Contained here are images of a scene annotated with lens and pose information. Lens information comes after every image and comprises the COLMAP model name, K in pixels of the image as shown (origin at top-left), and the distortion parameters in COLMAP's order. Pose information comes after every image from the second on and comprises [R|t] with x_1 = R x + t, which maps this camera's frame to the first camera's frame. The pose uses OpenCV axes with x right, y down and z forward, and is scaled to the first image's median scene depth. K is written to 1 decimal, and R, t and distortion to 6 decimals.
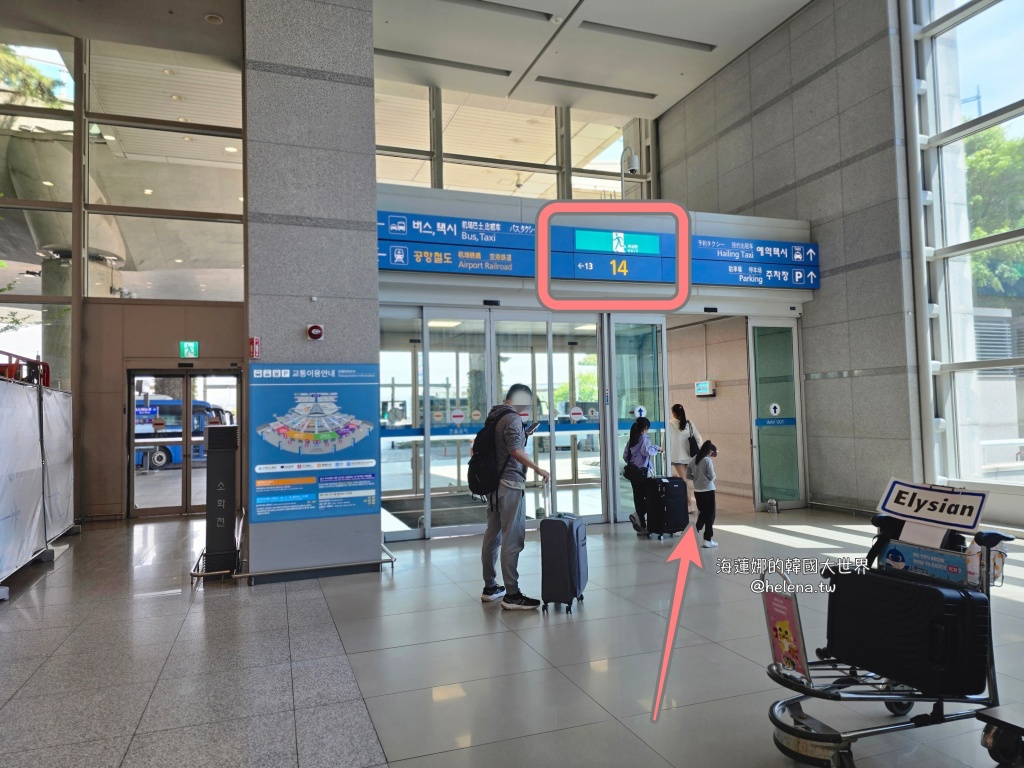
lens RADIAL K [[671.5, 0, 512.0], [0, 671.5, 384.0], [0, 0, 1]] dist [-0.001111, -0.000725]
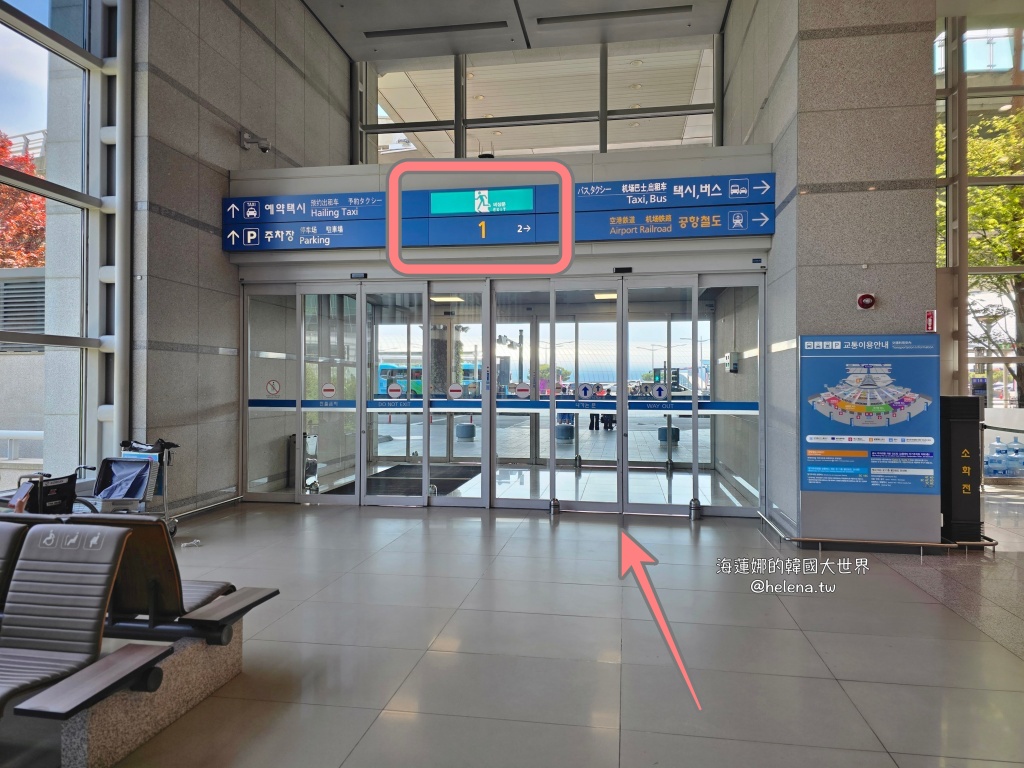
lens RADIAL K [[665.6, 0, 512.0], [0, 665.6, 384.0], [0, 0, 1]] dist [-0.001034, 0.001545]
pose [[0.873614, 0.030439, -0.485667, 0.450678], [-0.008682, 0.998858, 0.046987, -0.005730], [0.486543, -0.036832, 0.872880, 0.162551]]
